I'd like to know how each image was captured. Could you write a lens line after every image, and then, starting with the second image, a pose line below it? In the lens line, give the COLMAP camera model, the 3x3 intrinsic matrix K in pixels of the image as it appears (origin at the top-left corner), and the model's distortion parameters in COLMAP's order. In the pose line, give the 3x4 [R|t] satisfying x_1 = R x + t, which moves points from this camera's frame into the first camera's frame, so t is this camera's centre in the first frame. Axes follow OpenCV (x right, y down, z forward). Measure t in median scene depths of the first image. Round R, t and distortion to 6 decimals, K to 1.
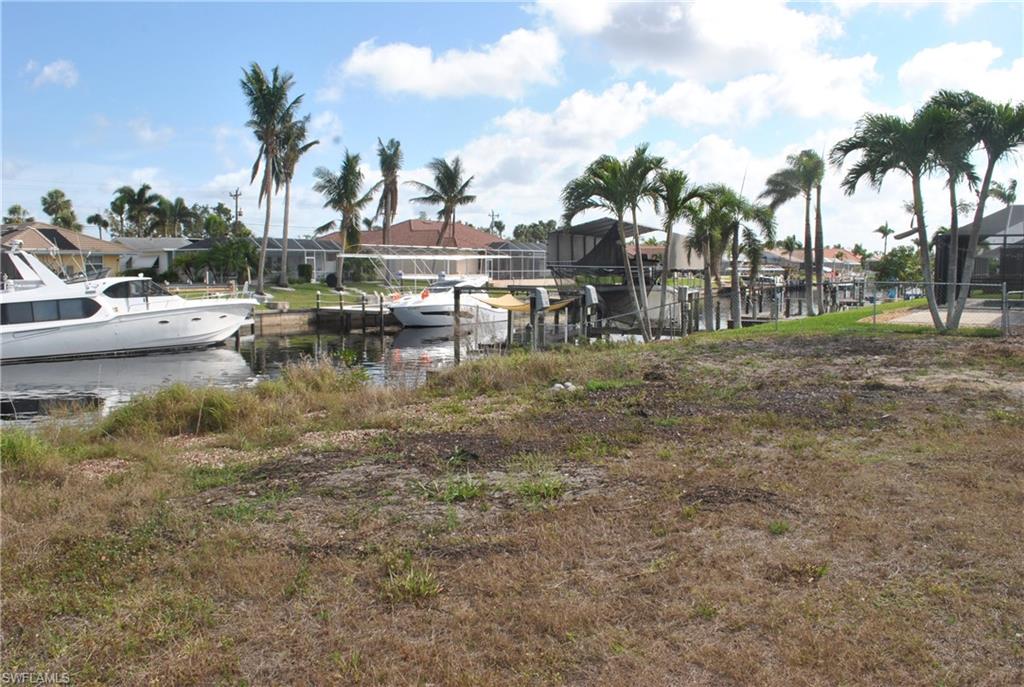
lens RADIAL K [[807.2, 0, 516.2], [0, 807.2, 344.6], [0, 0, 1]] dist [-0.090247, 0.018852]
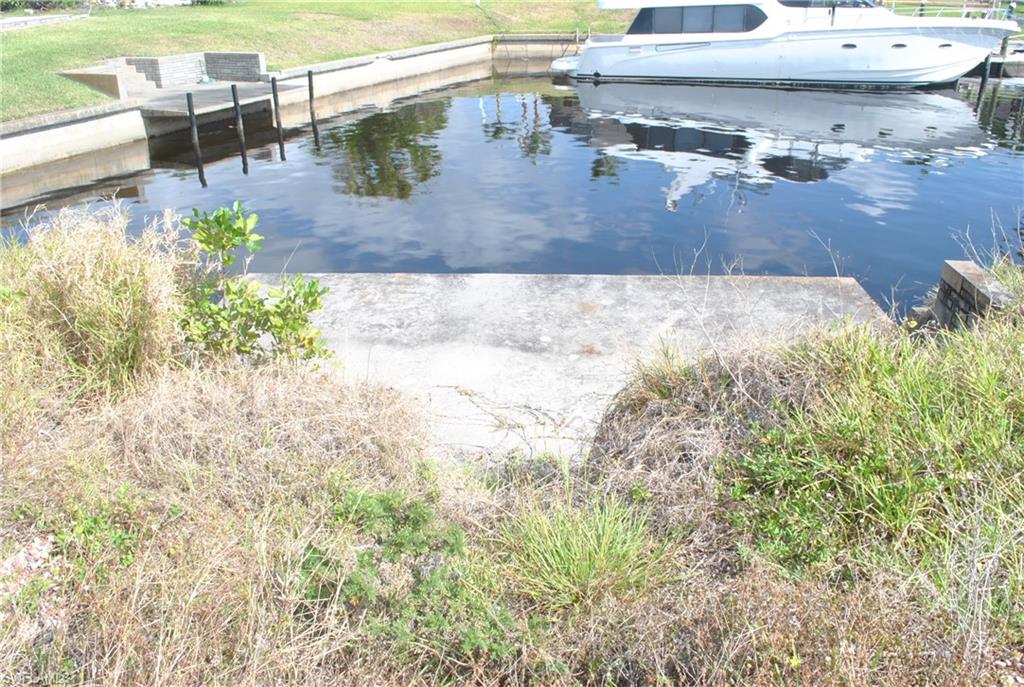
lens RADIAL K [[807.2, 0, 516.2], [0, 807.2, 344.6], [0, 0, 1]] dist [-0.090247, 0.018852]
pose [[0.535447, 0.349728, -0.768757, 0.019704], [-0.068830, 0.925278, 0.372993, -0.014740], [0.841759, -0.146805, 0.519509, 0.225257]]
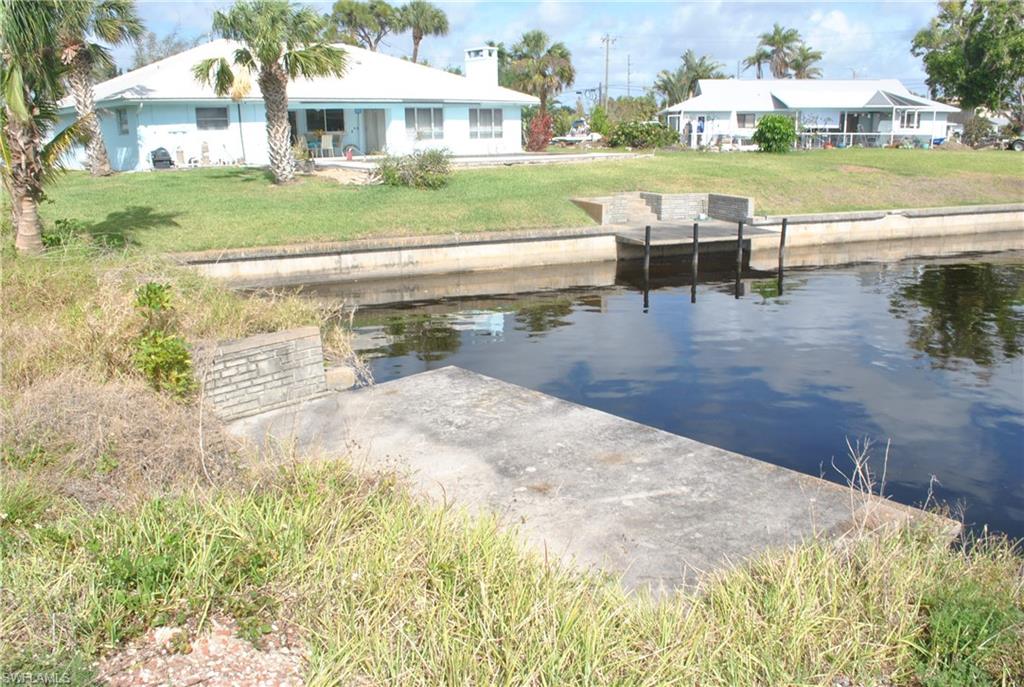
lens RADIAL K [[807.2, 0, 516.2], [0, 807.2, 344.6], [0, 0, 1]] dist [-0.090247, 0.018852]
pose [[-0.195232, 0.249613, -0.948461, 0.044511], [-0.081521, 0.959593, 0.269324, -0.023483], [0.977363, 0.129900, -0.166995, 0.308380]]
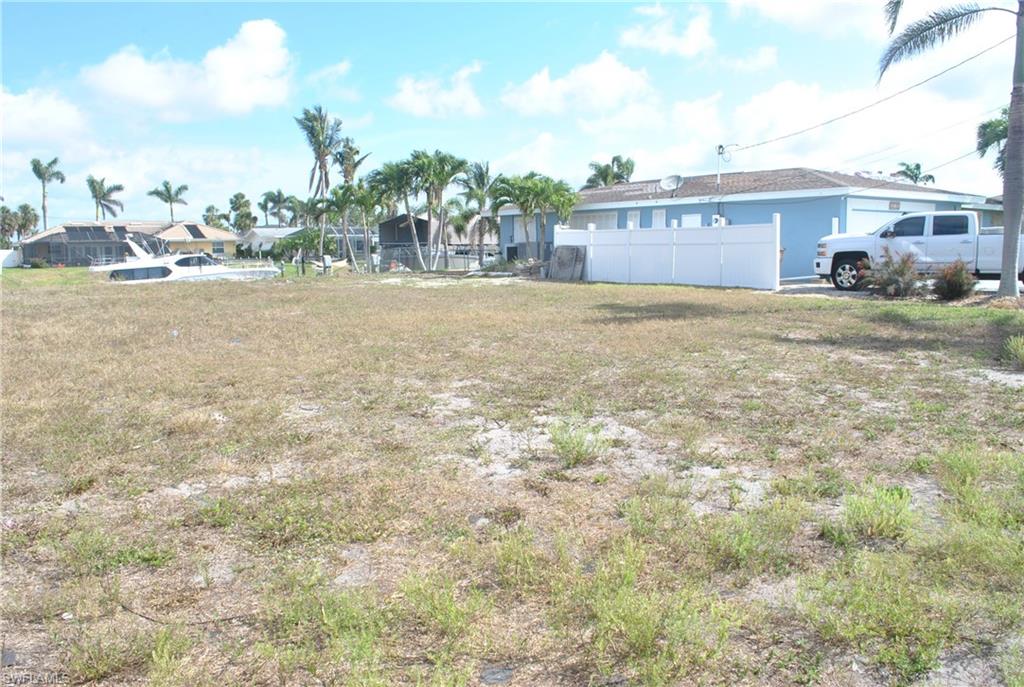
lens RADIAL K [[829.7, 0, 516.1], [0, 829.7, 342.3], [0, 0, 1]] dist [-0.066443, 0.003672]
pose [[0.953269, 0.014544, -0.301772, 0.485187], [-0.009080, 0.999769, 0.019501, 0.043136], [0.301985, -0.015850, 0.953181, -0.331931]]
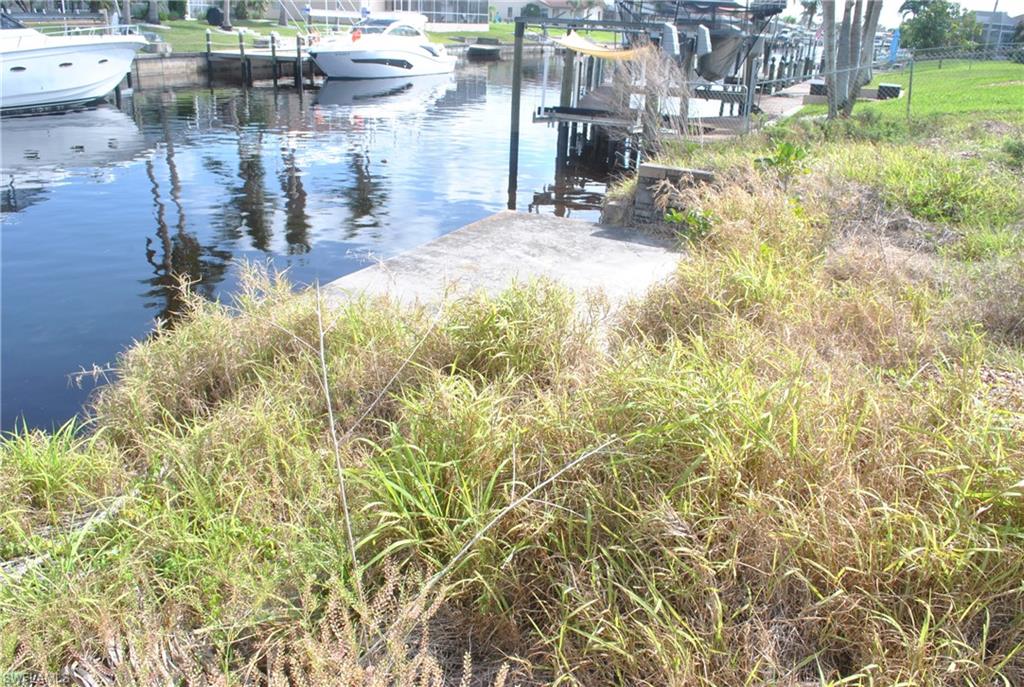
lens RADIAL K [[807.2, 0, 516.2], [0, 807.2, 344.6], [0, 0, 1]] dist [-0.090247, 0.018852]
pose [[0.984518, -0.029464, 0.172788, -0.095886], [-0.022234, 0.956816, 0.289843, -0.002277], [-0.173866, -0.289198, 0.941348, 0.155515]]
